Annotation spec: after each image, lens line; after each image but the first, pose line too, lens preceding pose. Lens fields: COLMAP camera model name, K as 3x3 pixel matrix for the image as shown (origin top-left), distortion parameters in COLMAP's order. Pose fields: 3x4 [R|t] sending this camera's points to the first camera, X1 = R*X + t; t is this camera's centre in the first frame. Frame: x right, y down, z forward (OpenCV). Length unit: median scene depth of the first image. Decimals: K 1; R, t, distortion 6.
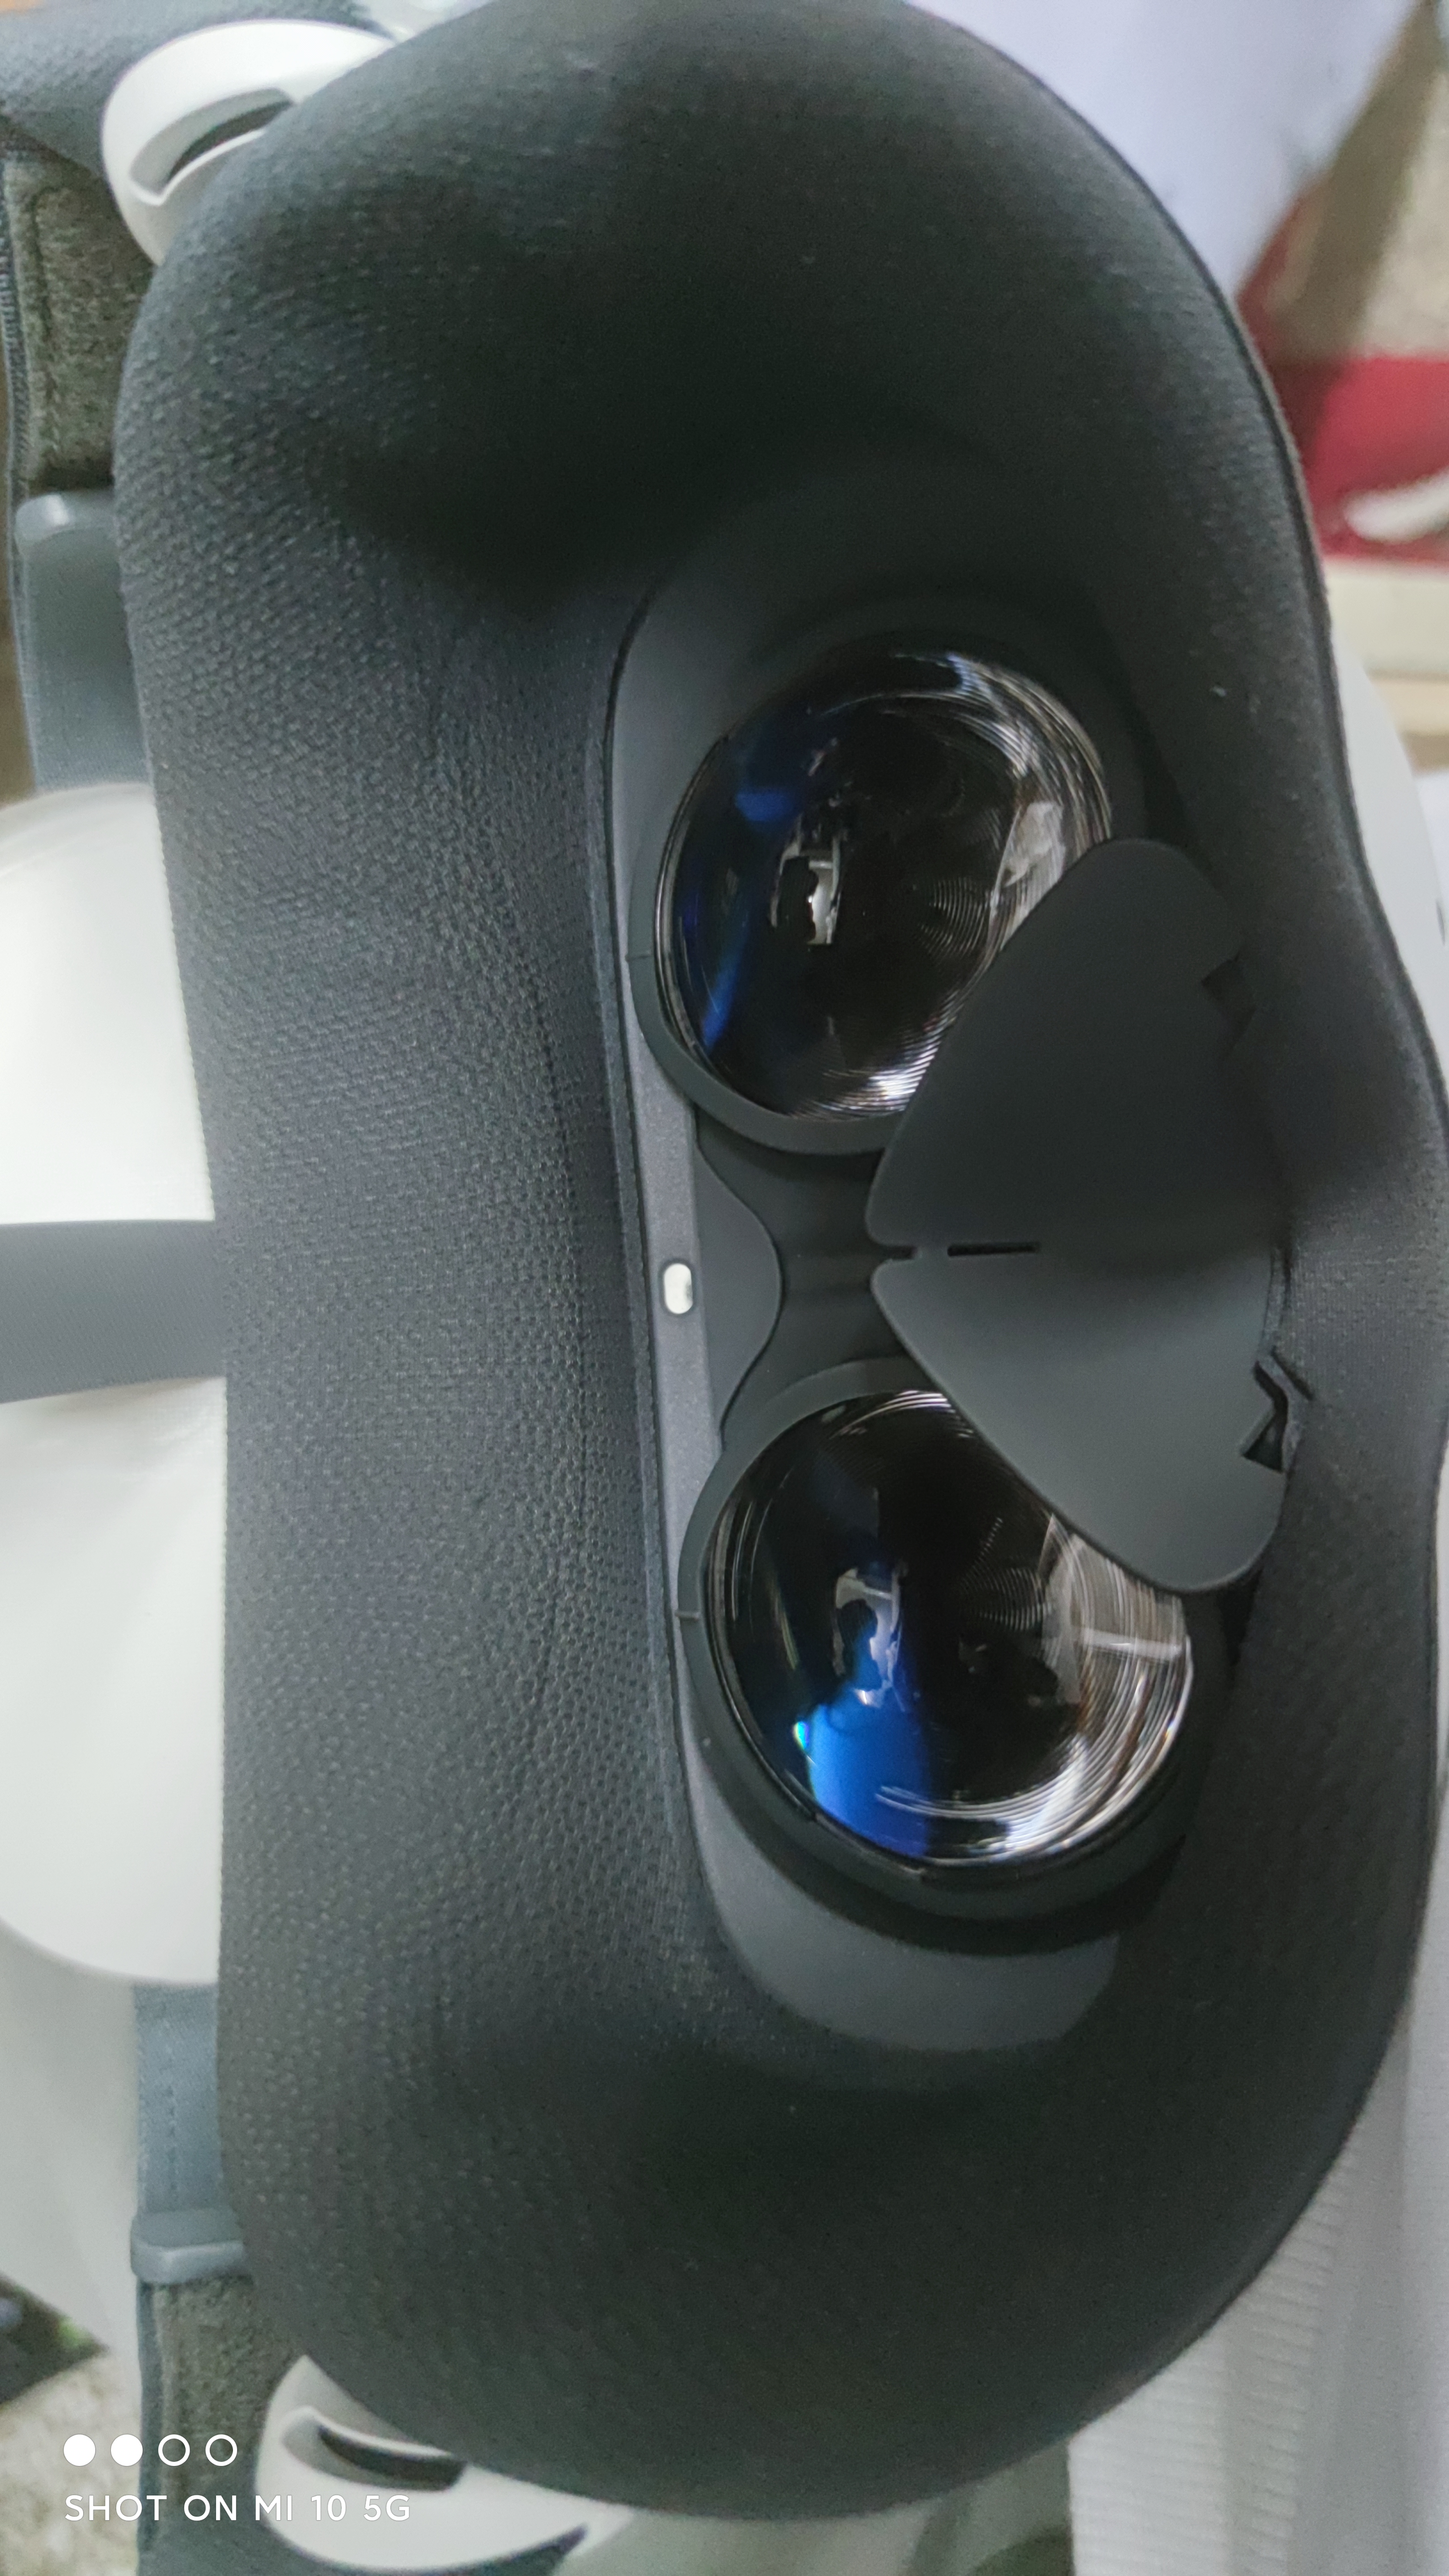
lens RADIAL K [[1935.1, 0, 724.5], [0, 1935.1, 1288.0], [0, 0, 1]] dist [-0.211934, 0.194396]
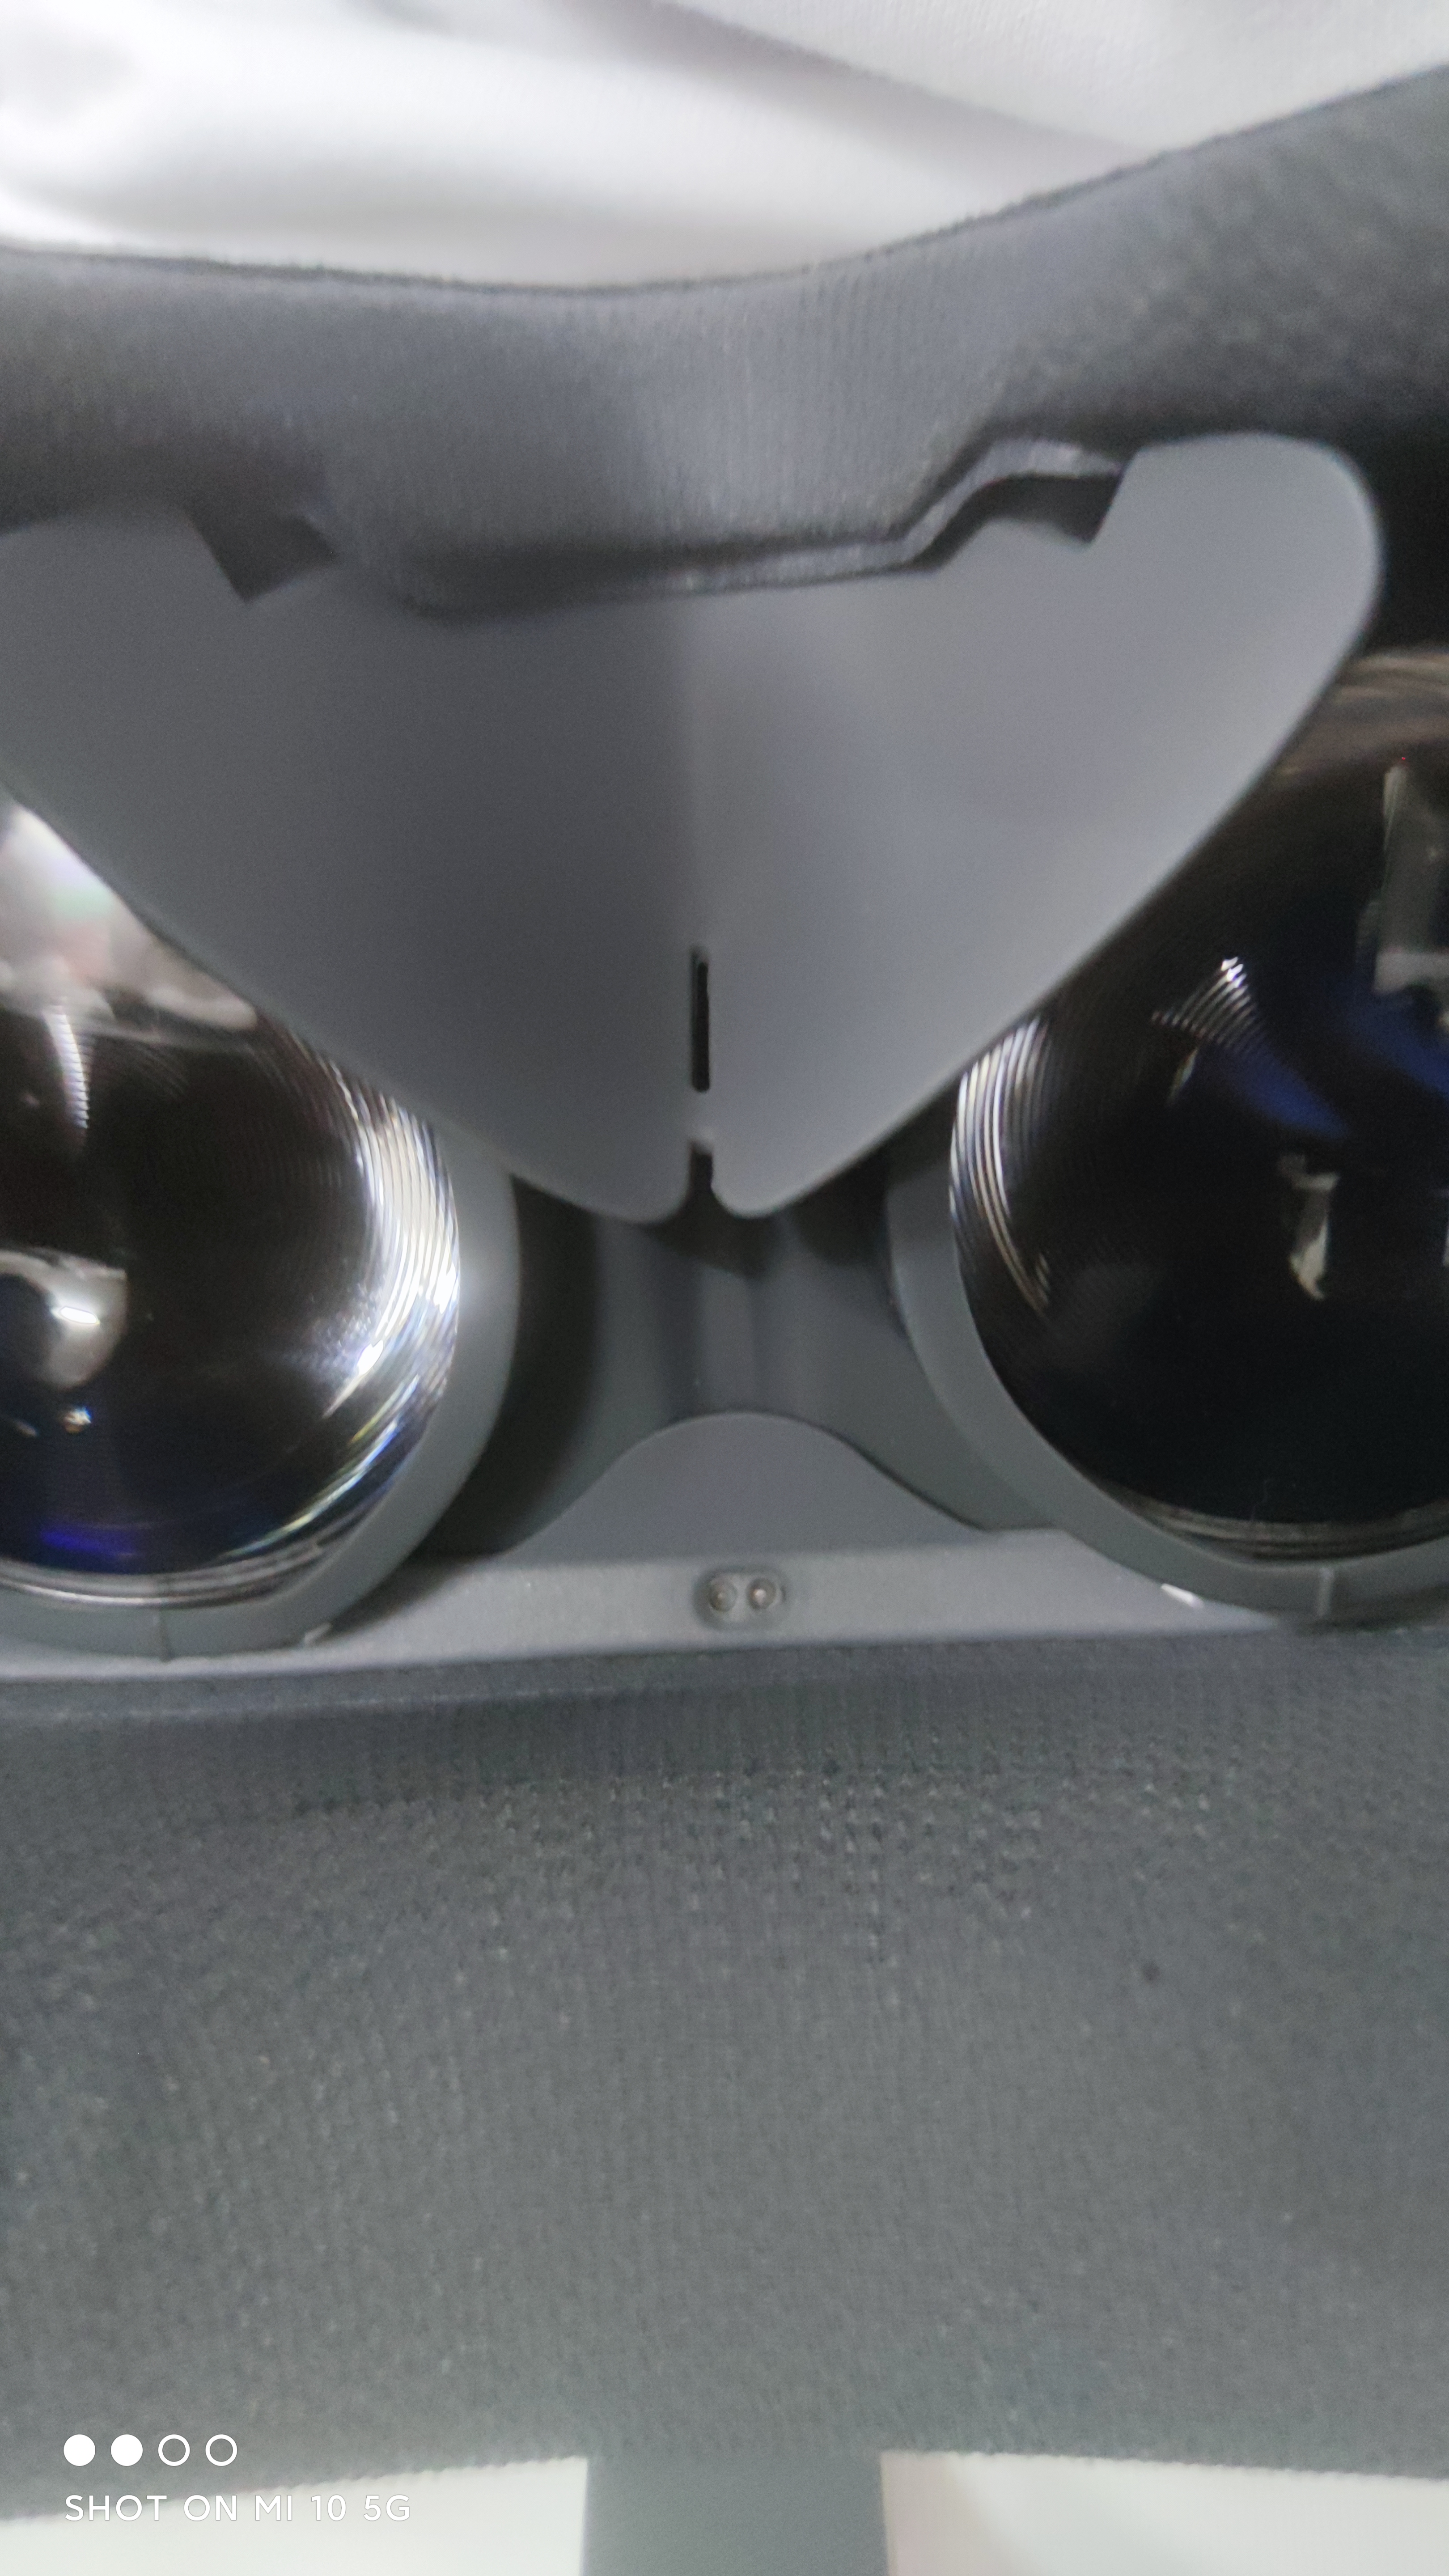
lens RADIAL K [[1935.1, 0, 724.5], [0, 1935.1, 1288.0], [0, 0, 1]] dist [-0.211934, 0.194396]
pose [[0.039030, -0.981961, 0.185010, -0.043075], [0.999196, 0.040046, 0.001754, -0.010957], [-0.009131, 0.184792, 0.982735, 0.457582]]
